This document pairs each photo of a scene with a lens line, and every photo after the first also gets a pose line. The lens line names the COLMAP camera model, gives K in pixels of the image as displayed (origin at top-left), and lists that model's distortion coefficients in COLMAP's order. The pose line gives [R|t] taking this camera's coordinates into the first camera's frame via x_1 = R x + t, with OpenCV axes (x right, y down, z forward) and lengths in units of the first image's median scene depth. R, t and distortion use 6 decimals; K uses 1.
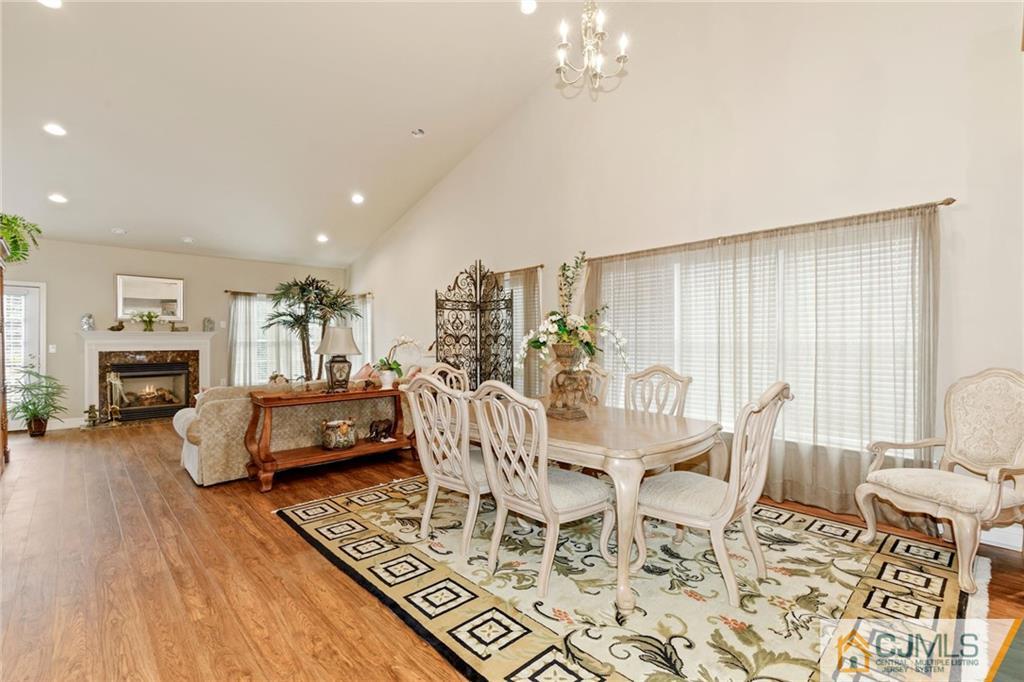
lens RADIAL K [[460.9, 0, 518.5], [0, 460.9, 343.2], [0, 0, 1]] dist [0.008663, -0.000516]
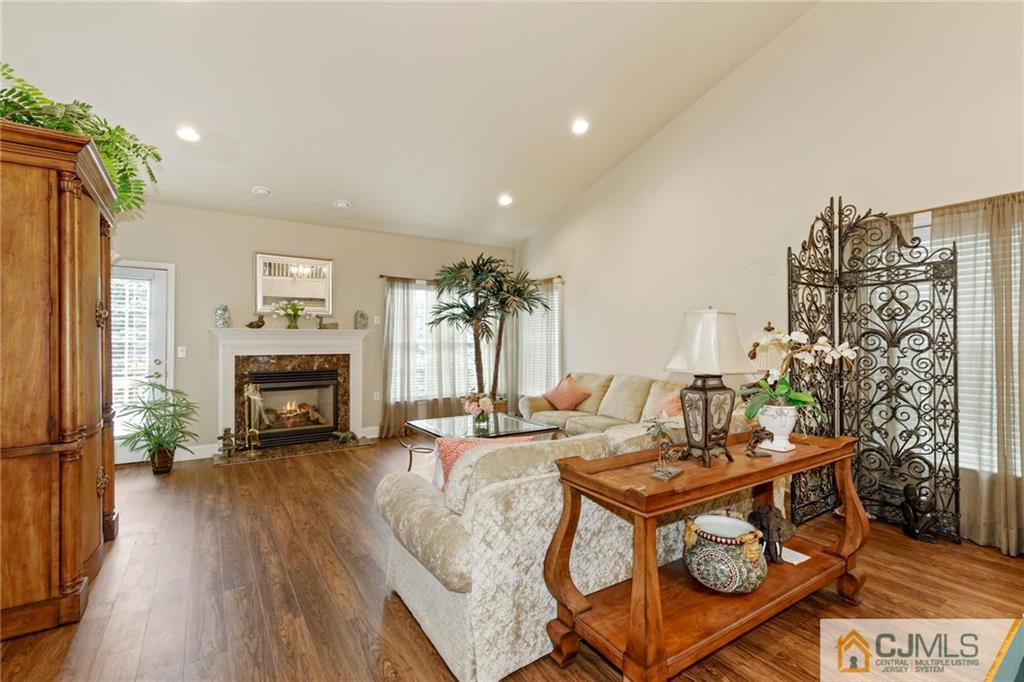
lens RADIAL K [[460.9, 0, 517.1], [0, 460.9, 341.3], [0, 0, 1]] dist [0.008663, -0.000516]
pose [[0.985587, 0.001231, -0.169166, -0.386571], [-0.002281, 0.999979, -0.006016, -0.002306], [0.169155, 0.006315, 0.985569, 0.400121]]
